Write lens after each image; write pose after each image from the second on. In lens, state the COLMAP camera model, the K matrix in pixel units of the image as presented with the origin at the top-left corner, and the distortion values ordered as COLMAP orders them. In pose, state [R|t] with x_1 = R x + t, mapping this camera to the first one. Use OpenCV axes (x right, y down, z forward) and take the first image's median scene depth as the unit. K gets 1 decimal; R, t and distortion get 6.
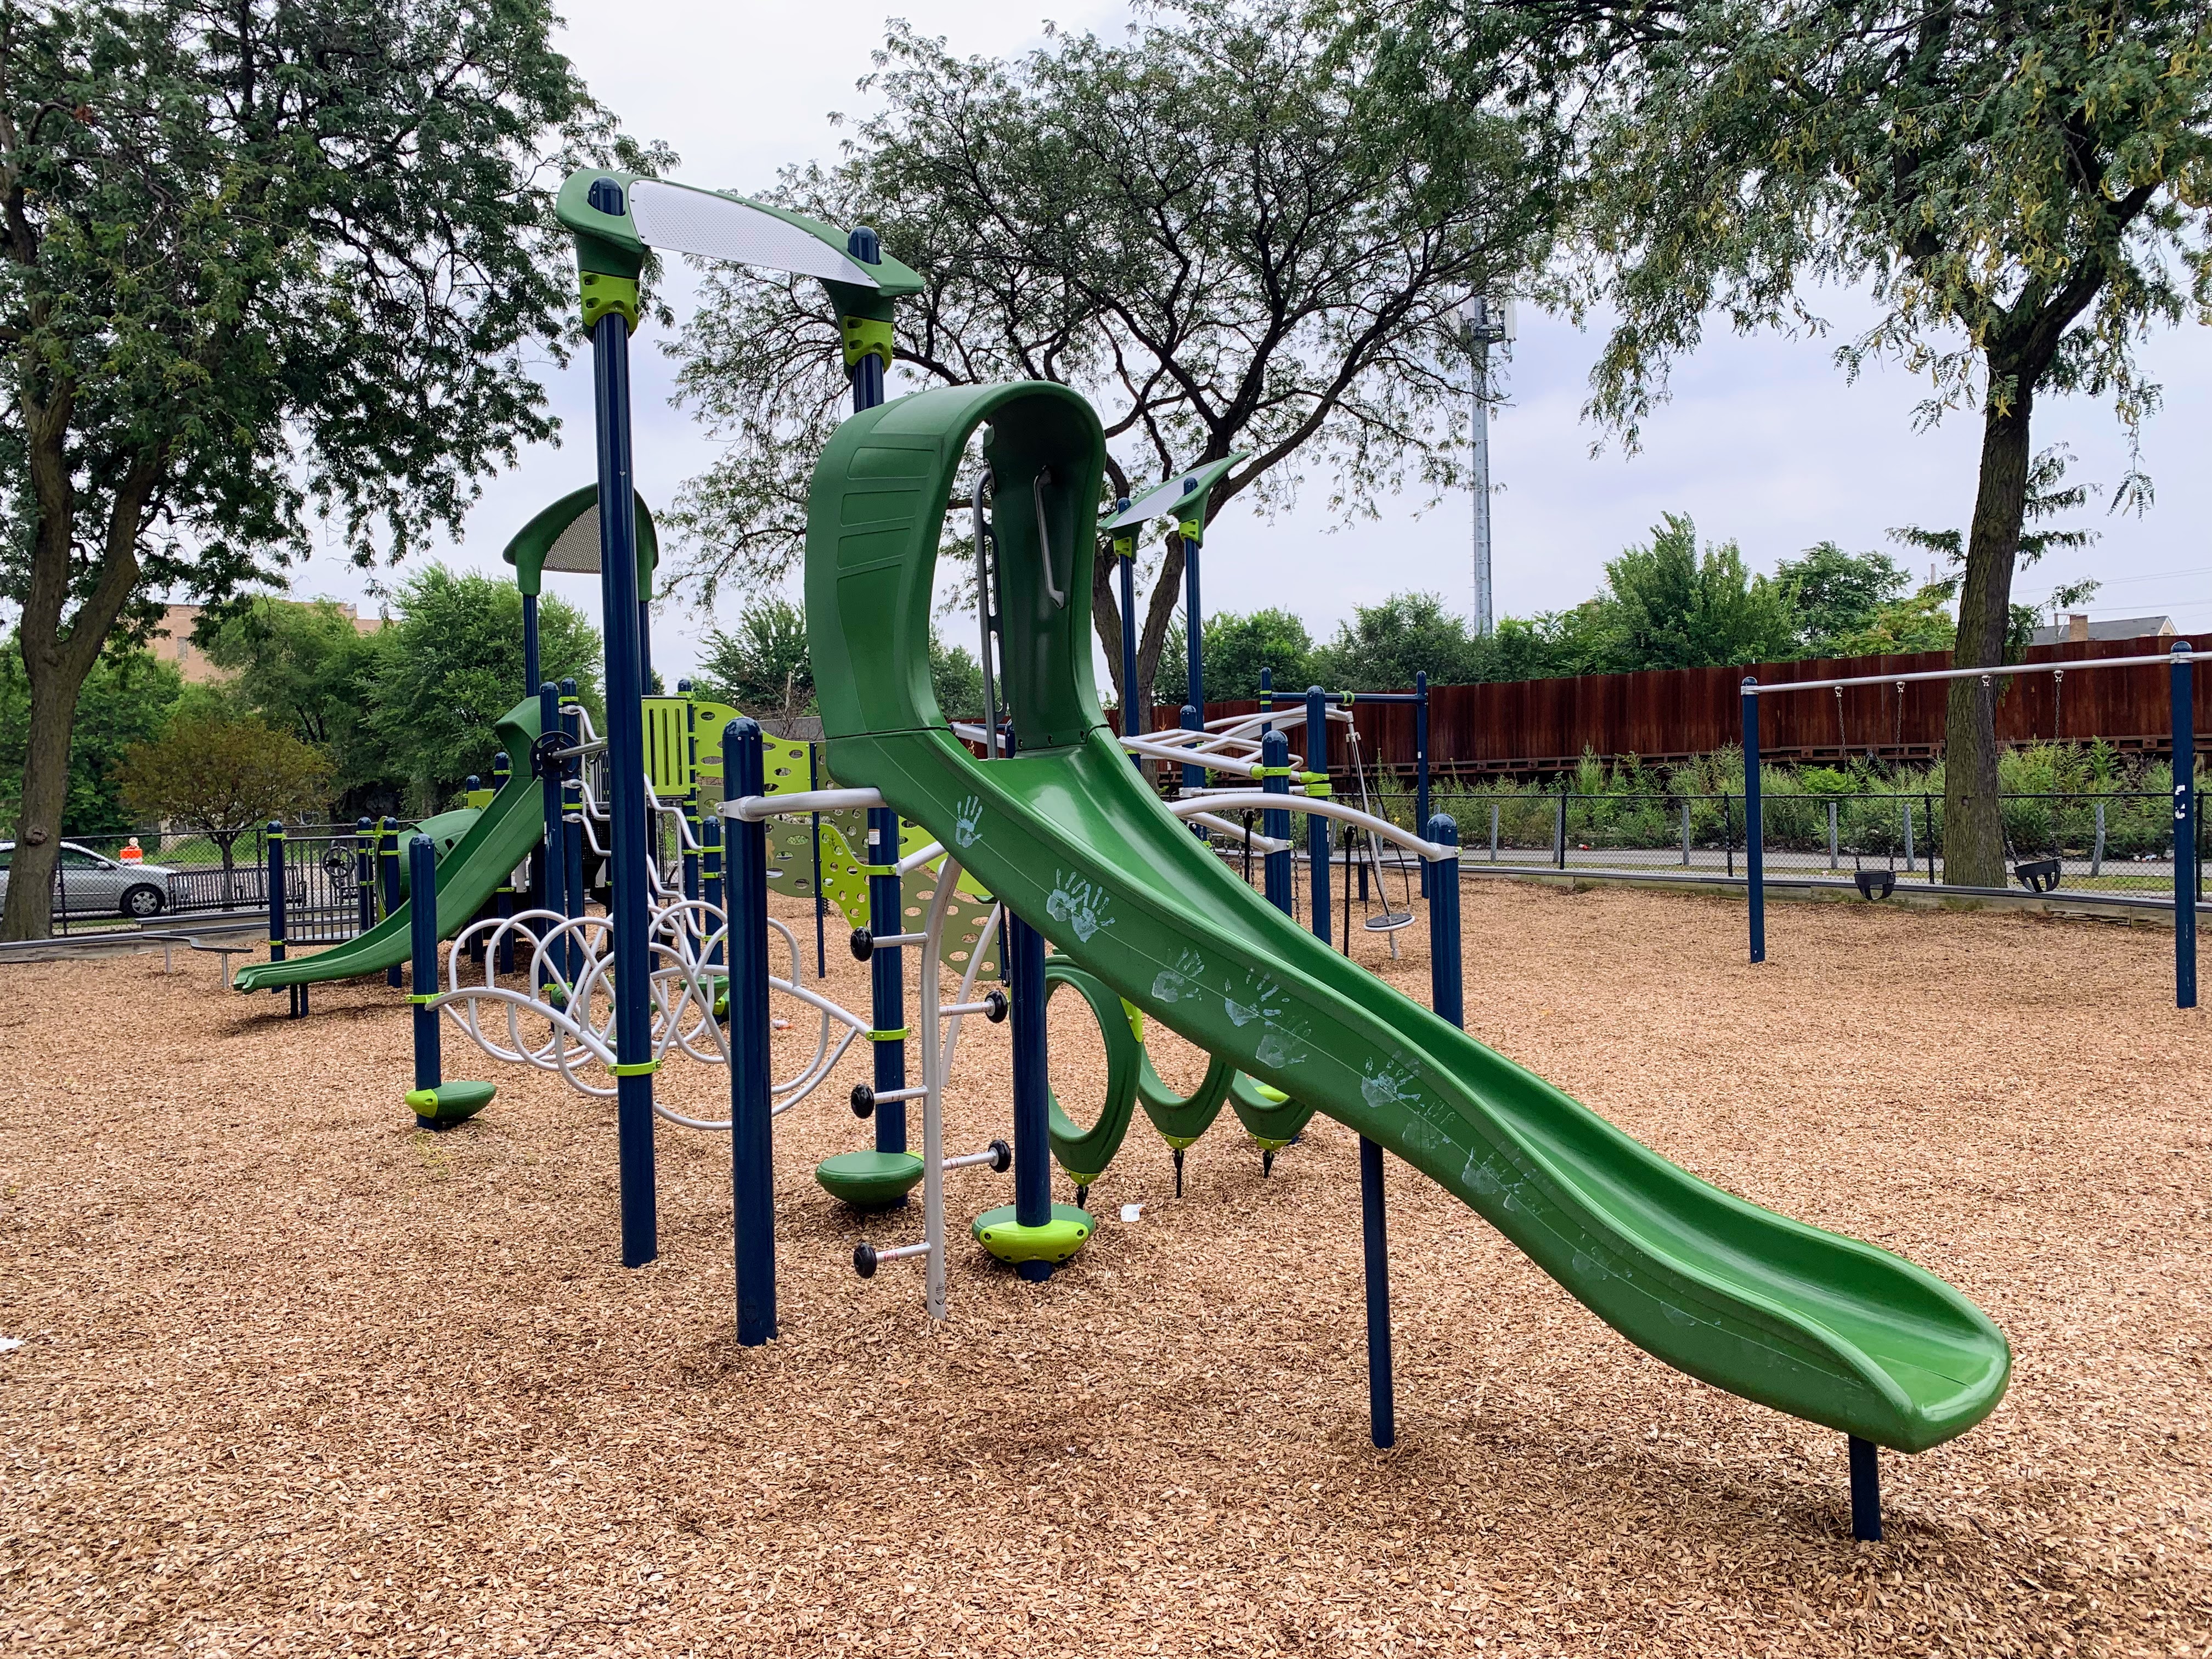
lens RADIAL K [[1696.9, 0, 1102.4], [0, 1696.9, 821.2], [0, 0, 1]] dist [0.034268, -0.021329]
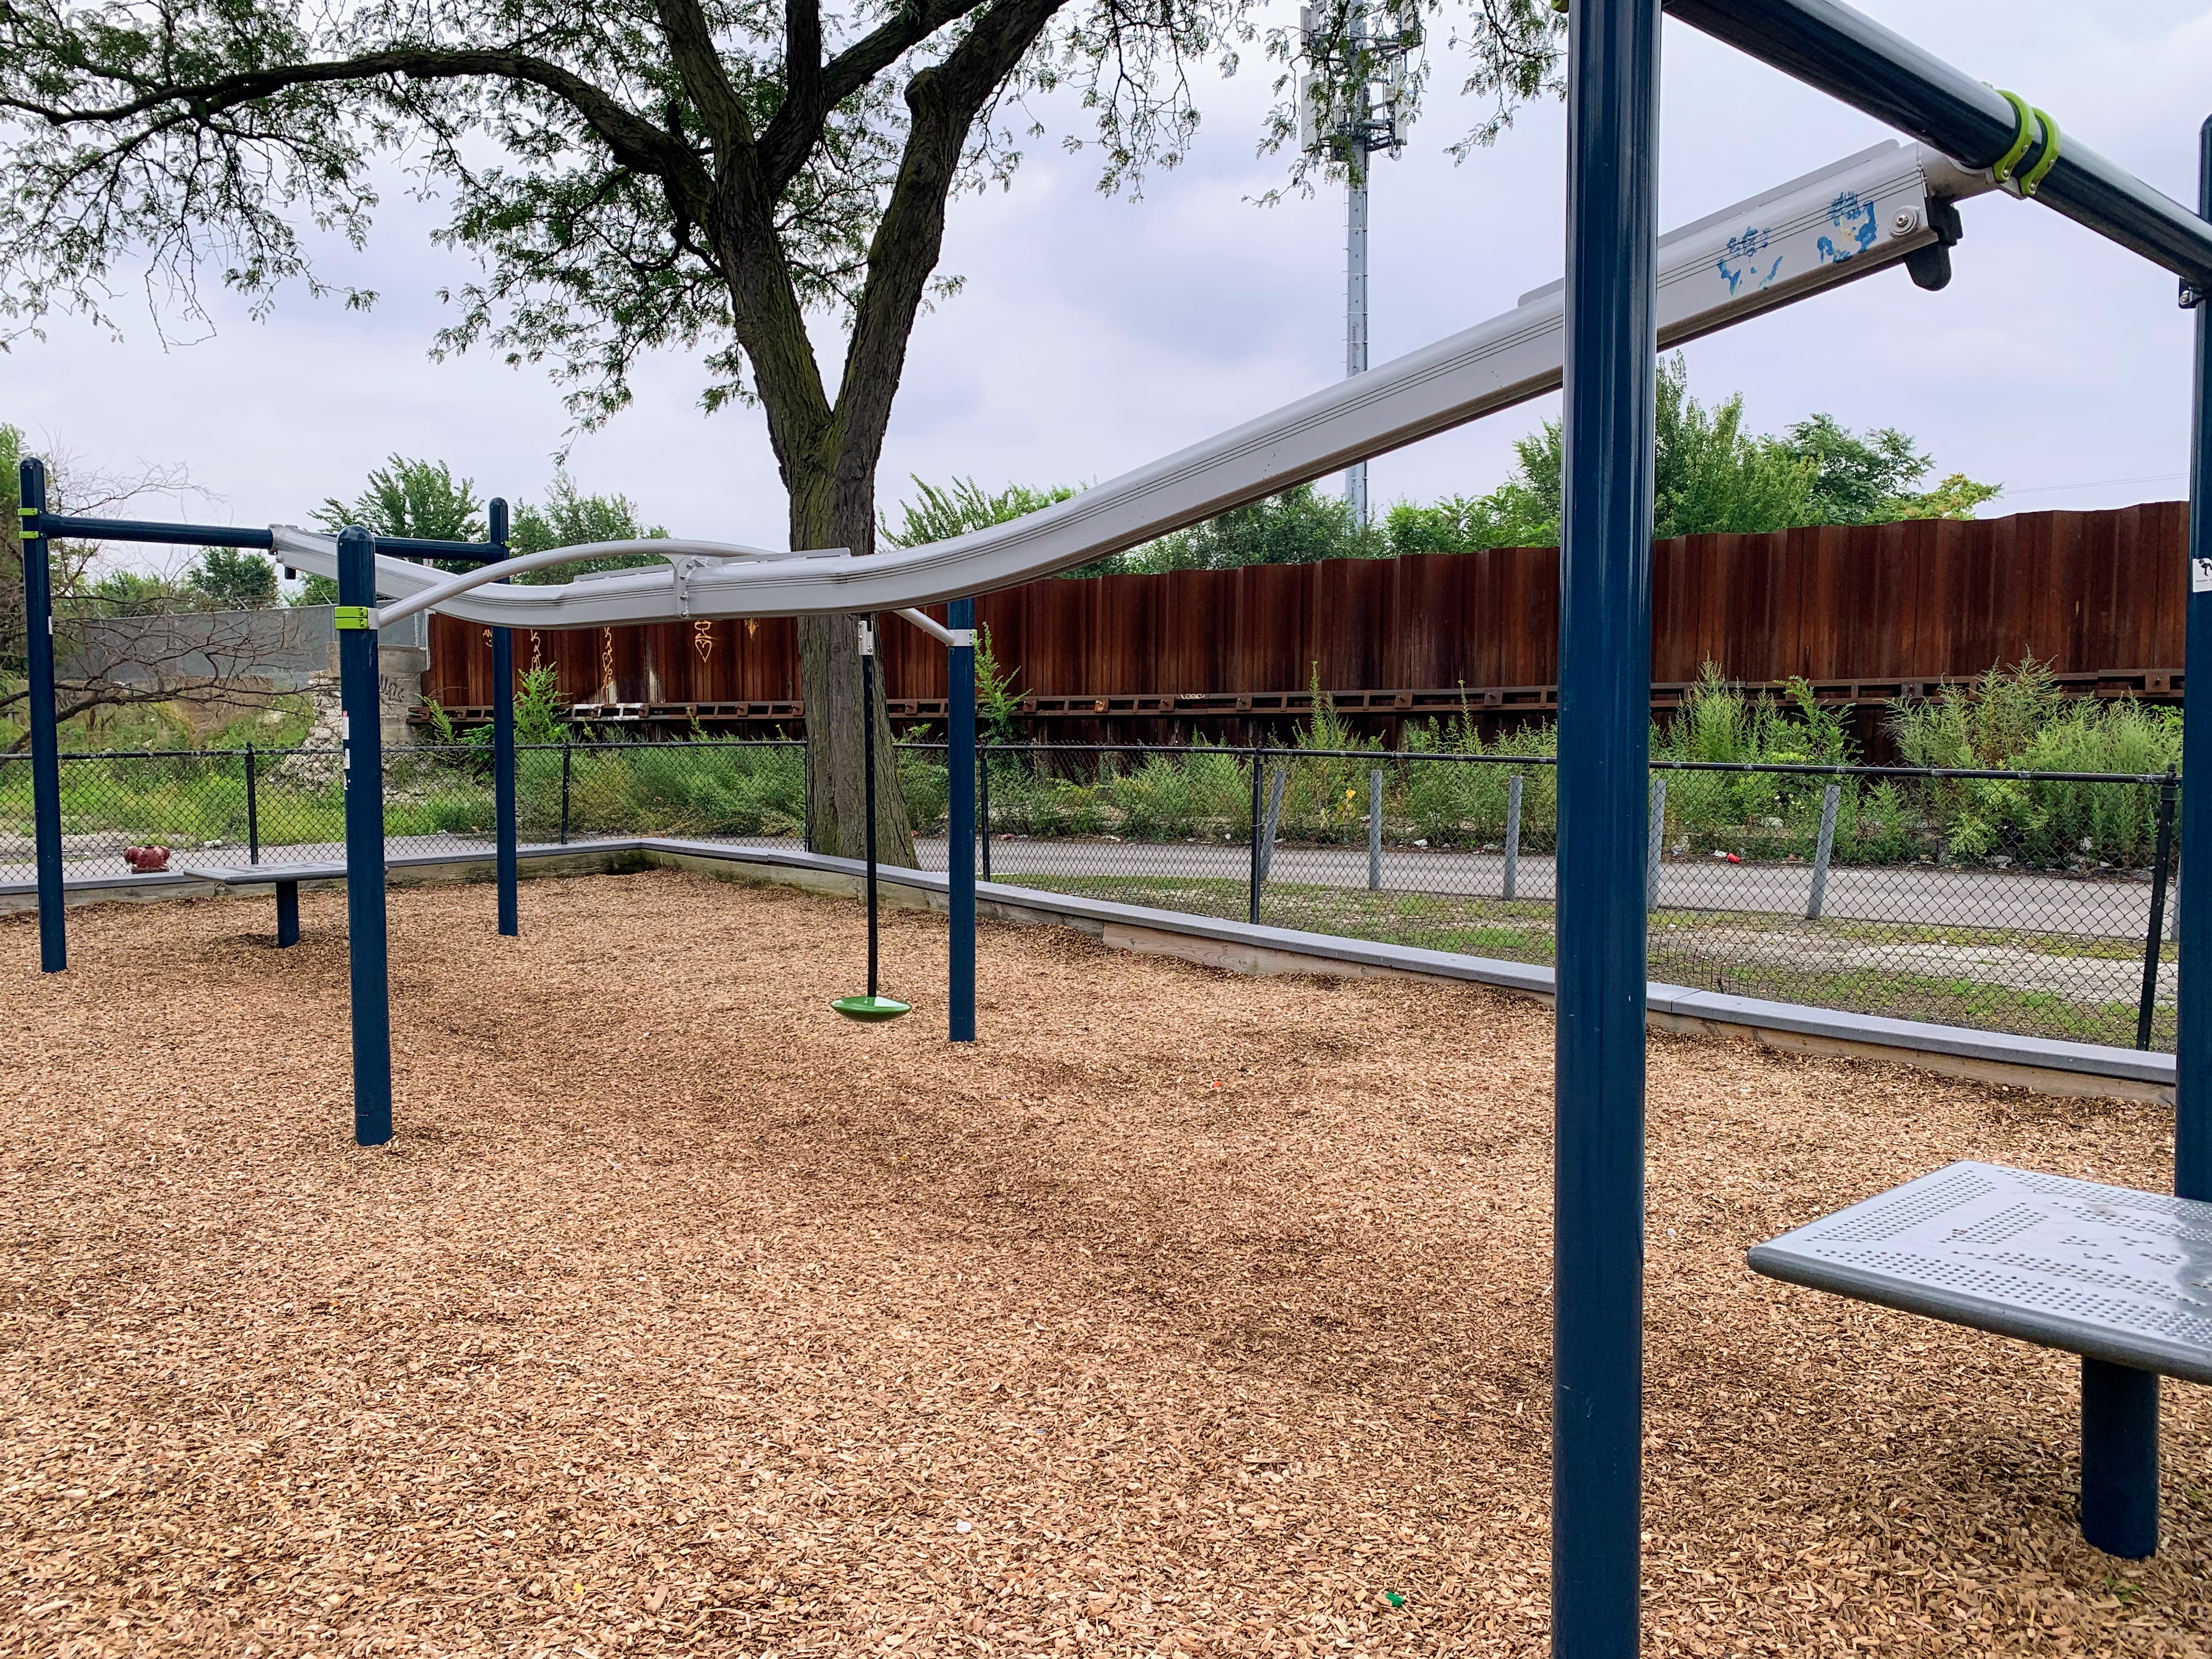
lens RADIAL K [[1696.9, 0, 1101.9], [0, 1696.9, 835.2], [0, 0, 1]] dist [0.034268, -0.021329]
pose [[0.991646, 0.012186, 0.128413, 0.017223], [-0.017772, 0.998941, 0.042443, -0.006092], [-0.127760, -0.044370, 0.990812, 0.309152]]
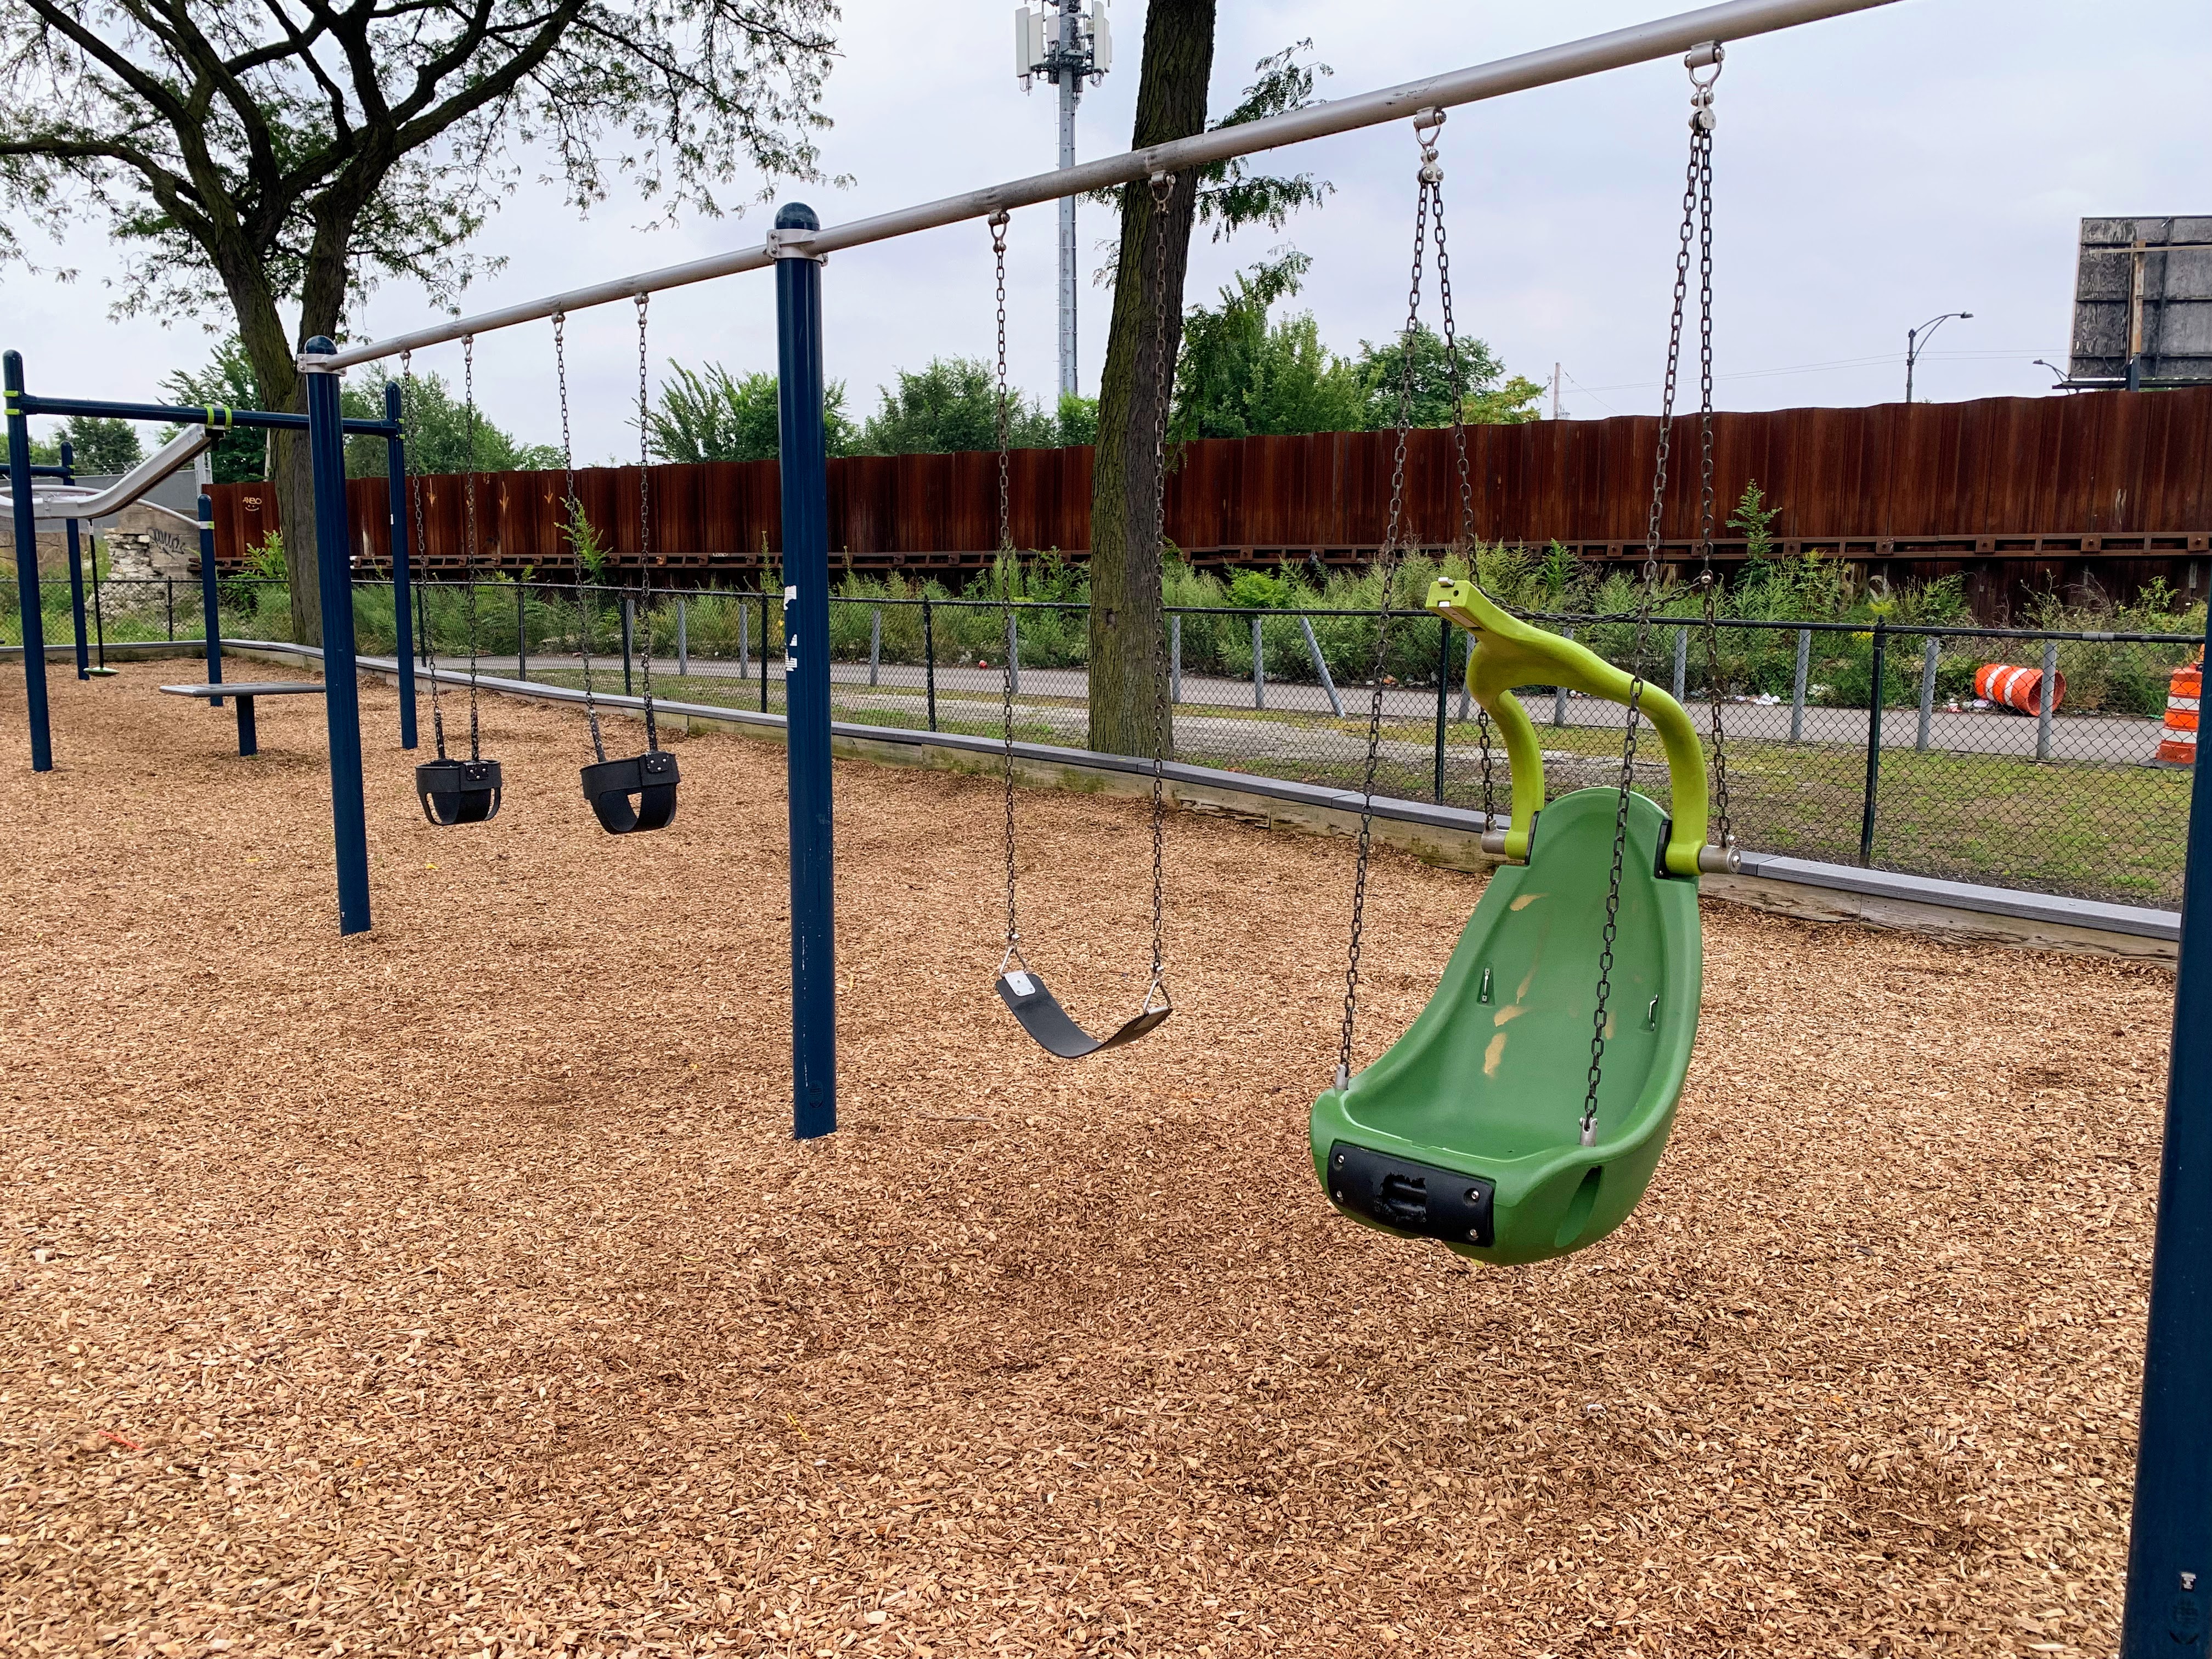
lens RADIAL K [[1696.9, 0, 1105.8], [0, 1696.9, 825.4], [0, 0, 1]] dist [0.034268, -0.021329]
pose [[0.987512, 0.005905, 0.157433, 0.129109], [-0.024636, 0.992791, 0.117300, -0.002588], [-0.155605, -0.119713, 0.980538, 0.122044]]
